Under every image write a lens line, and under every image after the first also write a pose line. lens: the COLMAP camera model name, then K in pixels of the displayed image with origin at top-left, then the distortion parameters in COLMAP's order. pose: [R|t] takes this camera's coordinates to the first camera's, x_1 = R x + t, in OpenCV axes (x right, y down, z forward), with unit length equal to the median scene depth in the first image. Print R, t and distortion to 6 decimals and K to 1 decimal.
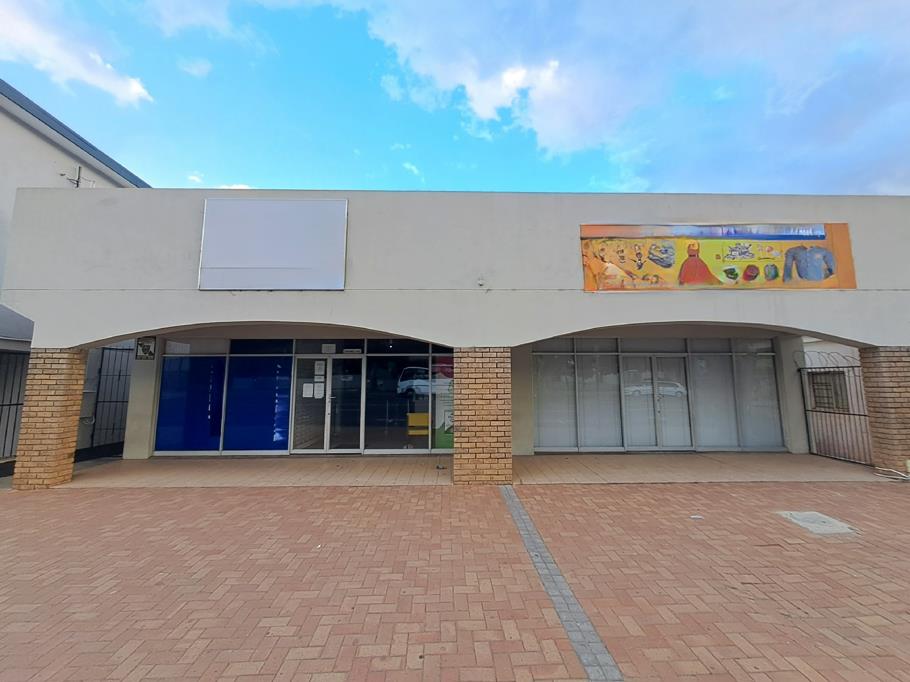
lens RADIAL K [[367.9, 0, 455.0], [0, 367.9, 341.0], [0, 0, 1]] dist [-0.022186, 0.000023]
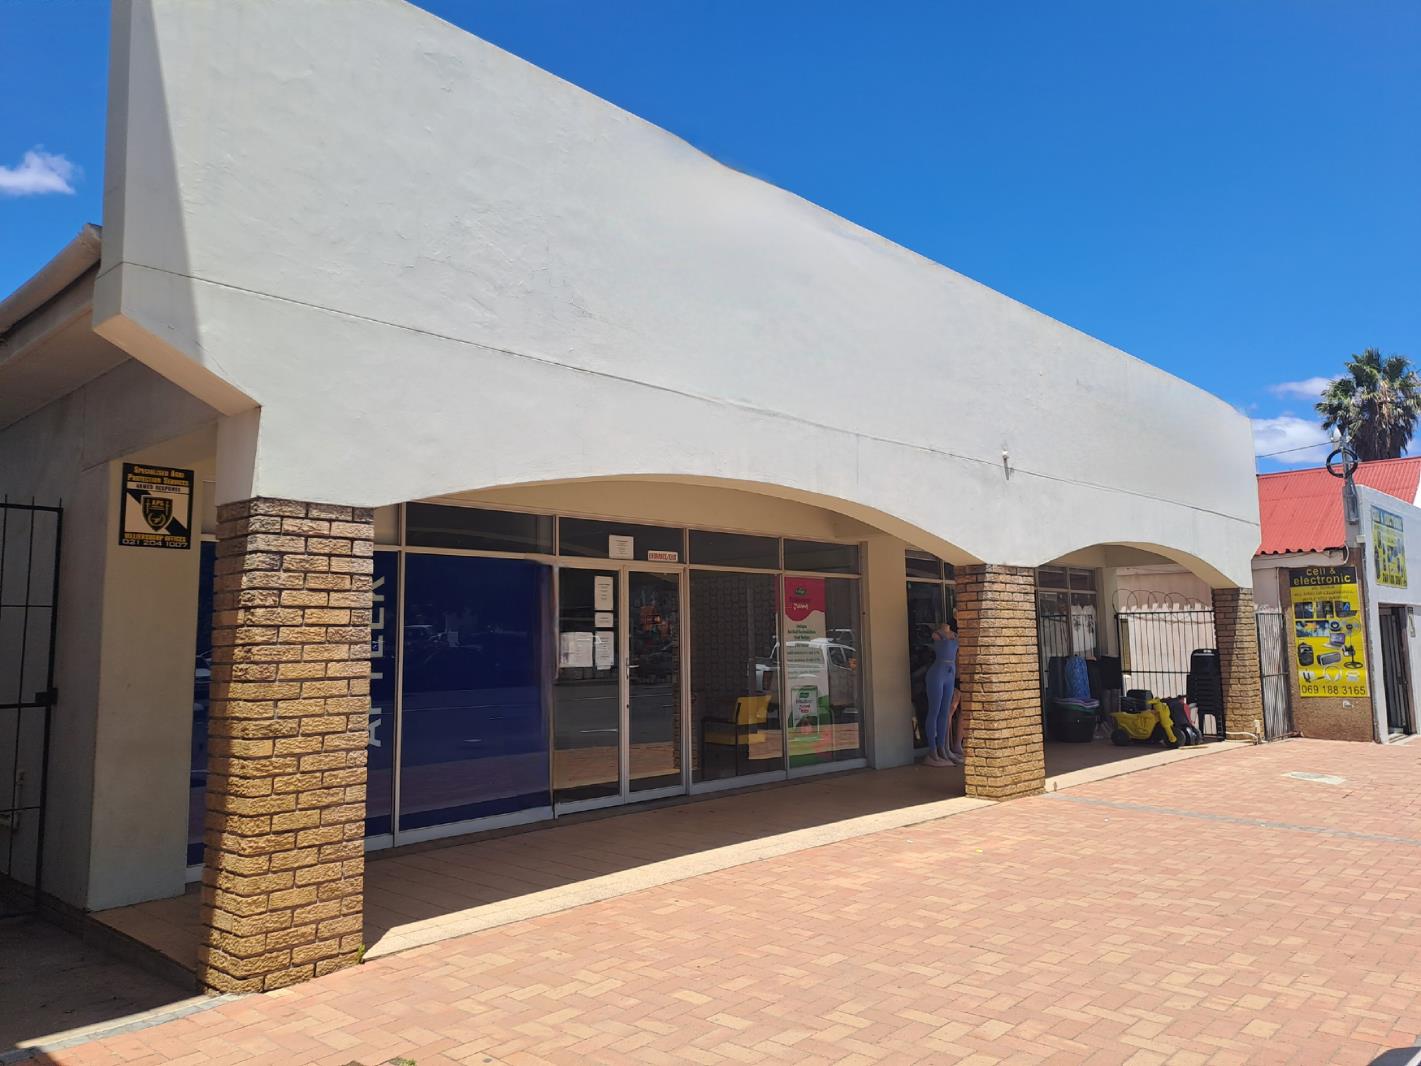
lens RADIAL K [[1044.1, 0, 710.5], [0, 1044.1, 533.0], [0, 0, 1]] dist [0.002658, -0.000252]
pose [[0.702202, 0.069509, 0.708576, -1.116697], [-0.063827, 0.997361, -0.034586, 0.039807], [-0.709111, -0.020940, 0.704786, 0.111830]]
